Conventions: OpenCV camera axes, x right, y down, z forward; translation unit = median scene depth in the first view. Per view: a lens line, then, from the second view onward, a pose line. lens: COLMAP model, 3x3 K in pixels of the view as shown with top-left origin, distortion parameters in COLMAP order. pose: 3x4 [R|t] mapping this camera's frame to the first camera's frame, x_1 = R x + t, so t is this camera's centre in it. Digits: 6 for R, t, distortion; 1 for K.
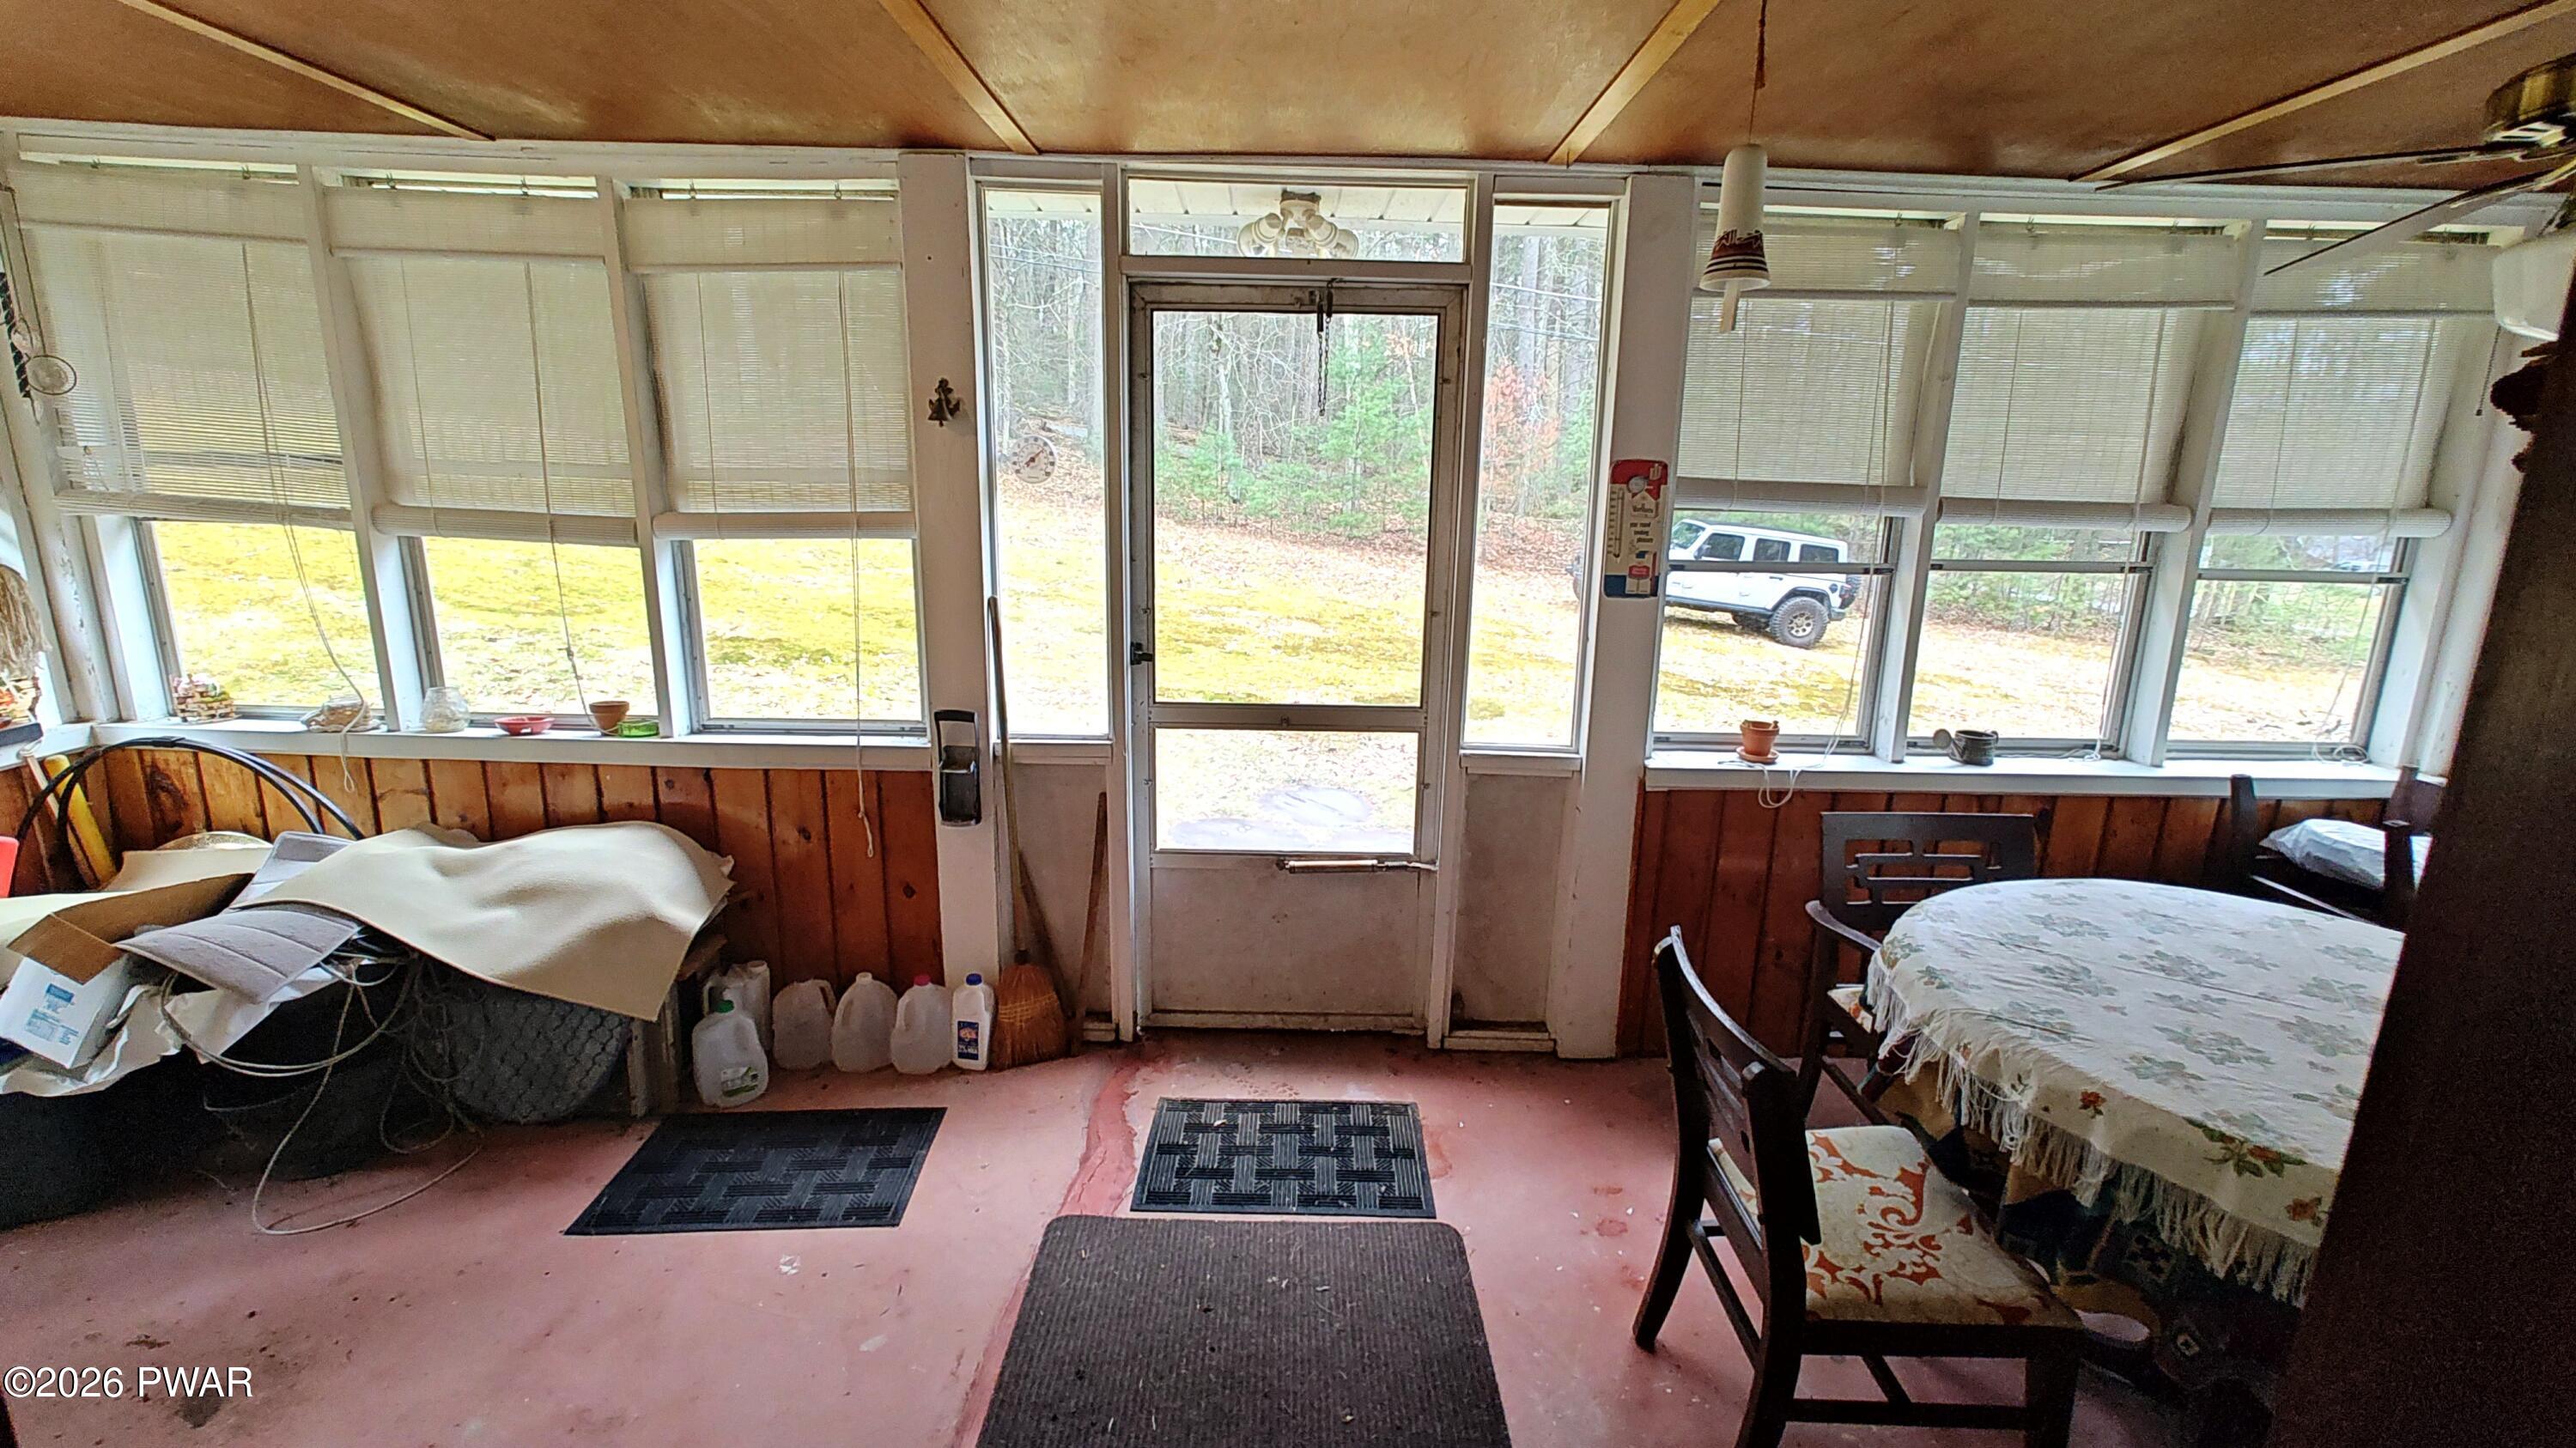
lens RADIAL K [[1083.3, 0, 1288.0], [0, 1083.3, 724.0], [0, 0, 1]] dist [-0.001249, 0.011216]
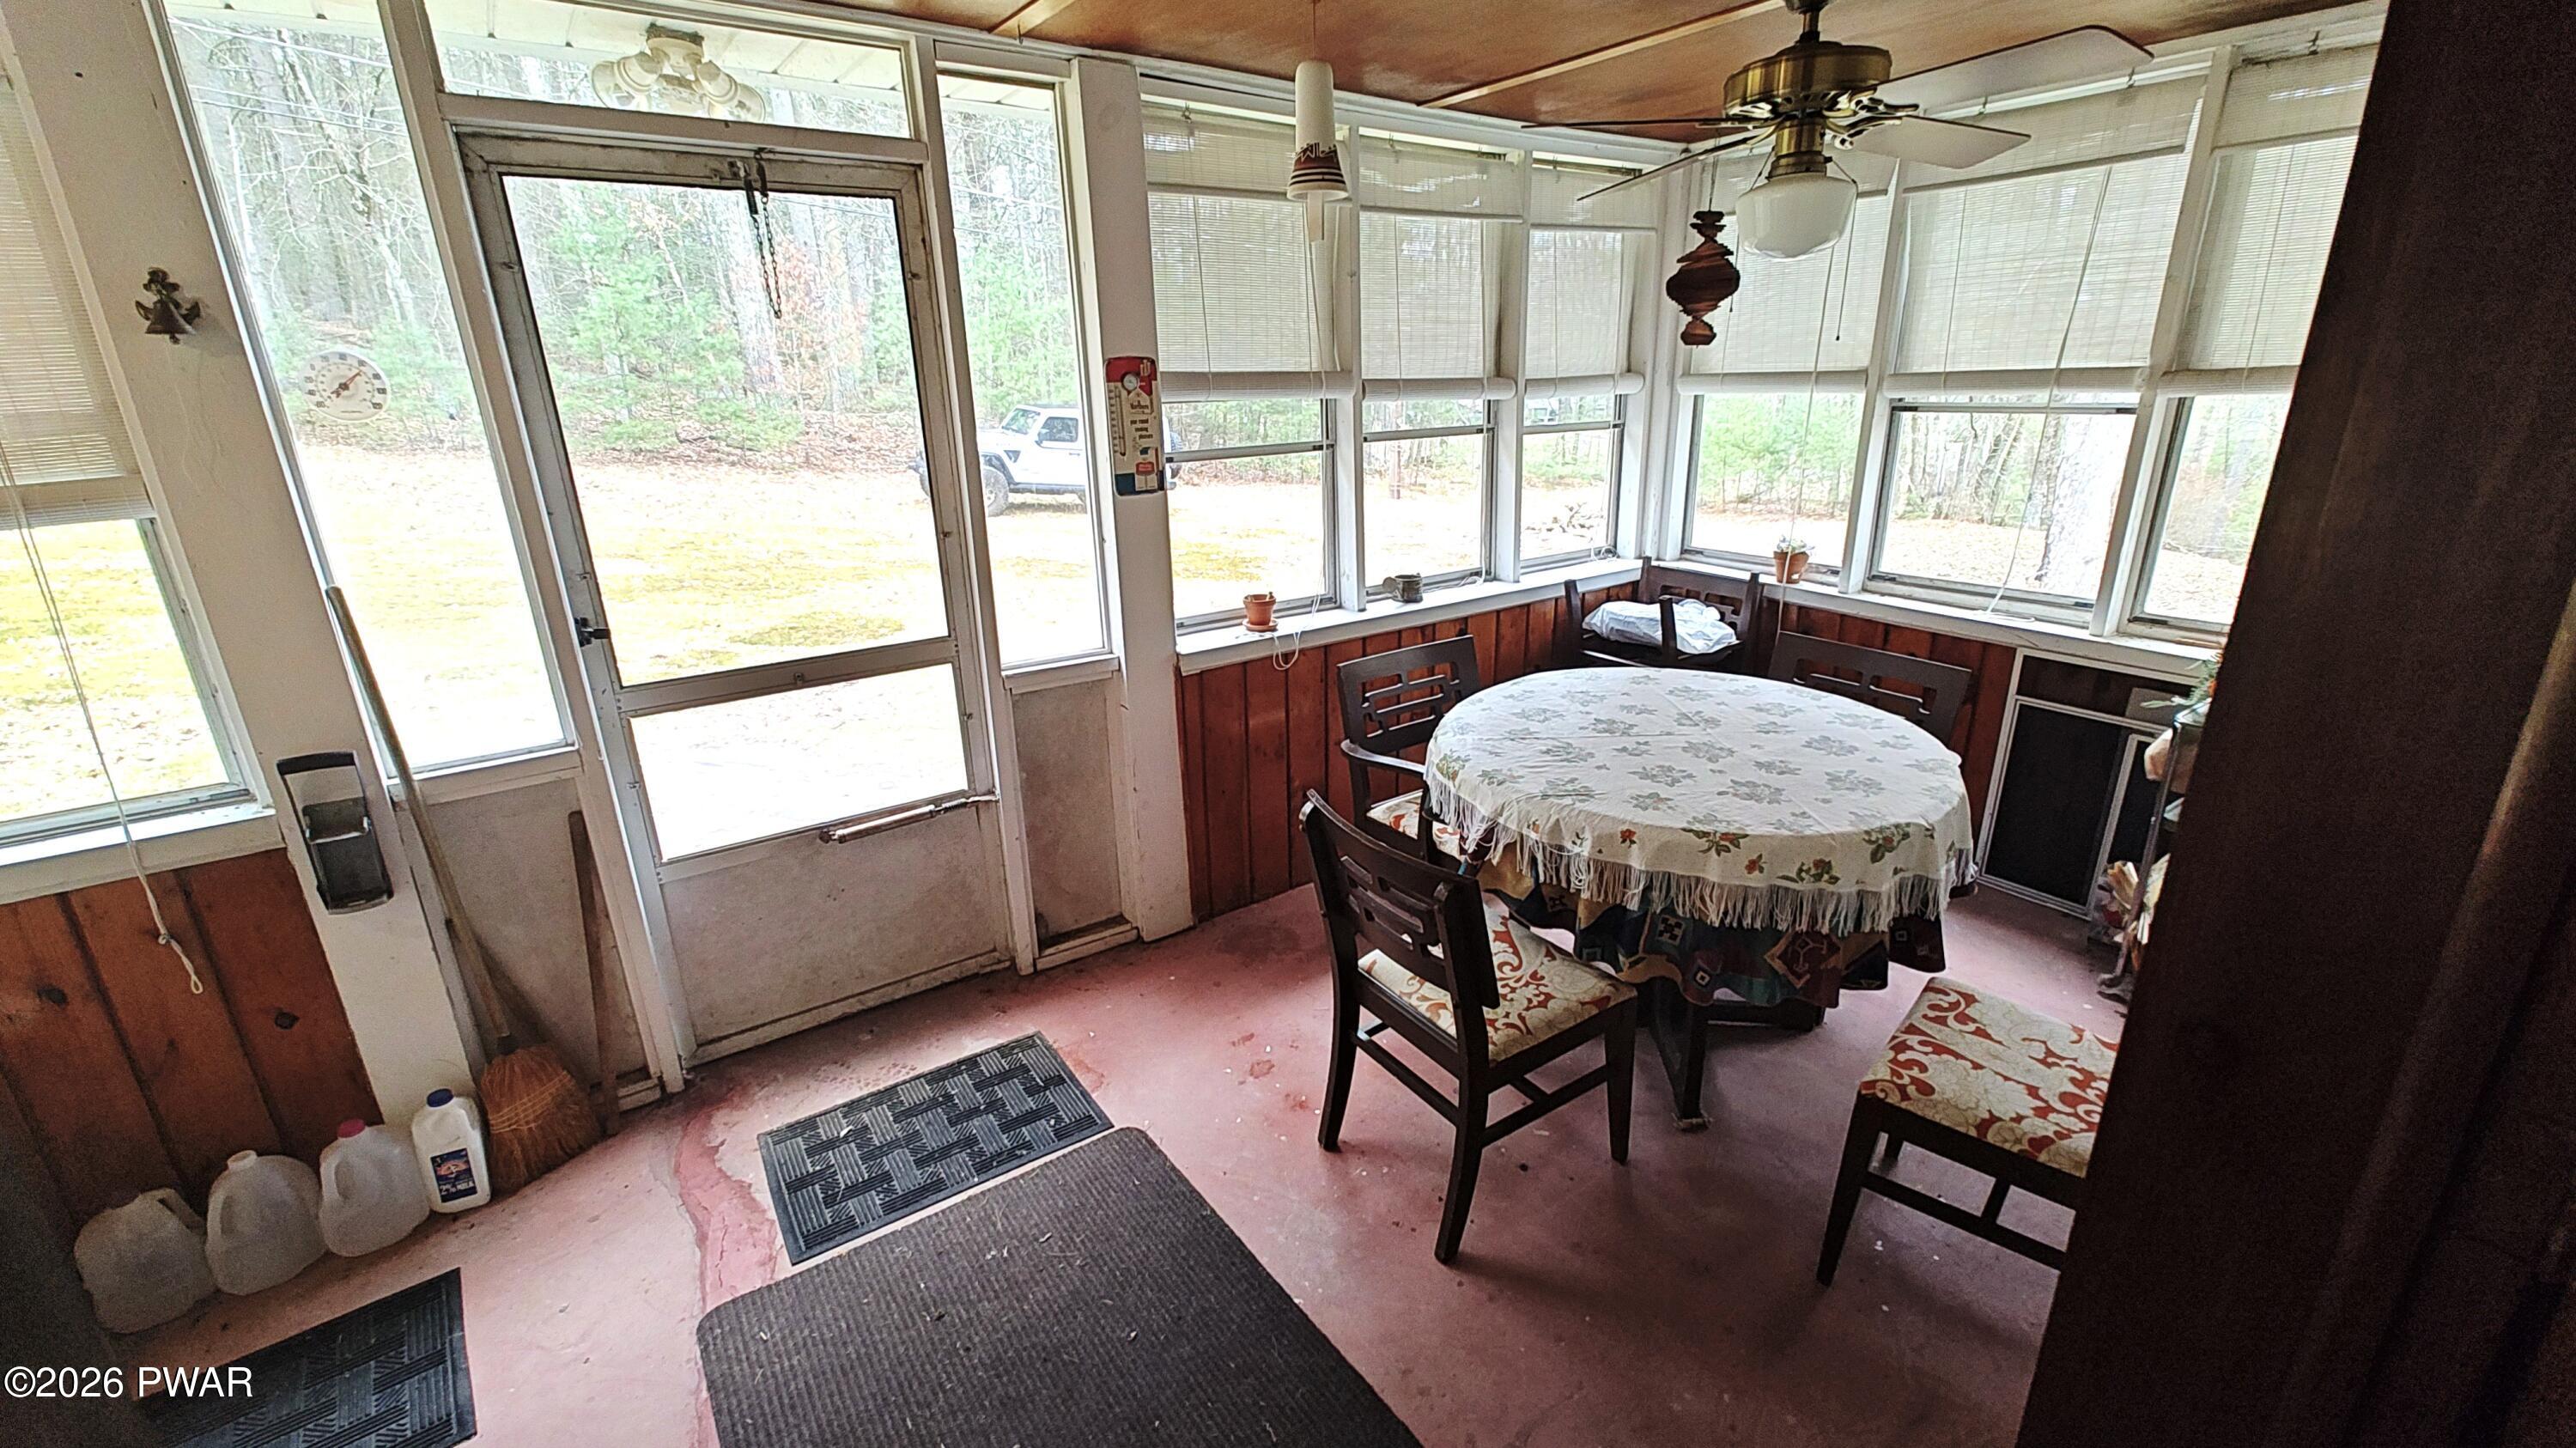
lens RADIAL K [[1083.3, 0, 1288.0], [0, 1083.3, 724.0], [0, 0, 1]] dist [-0.001249, 0.011216]
pose [[0.818014, -0.218438, 0.532107, -0.164951], [0.164623, 0.975296, 0.147296, -0.032838], [-0.551137, -0.032893, 0.833766, 0.059966]]
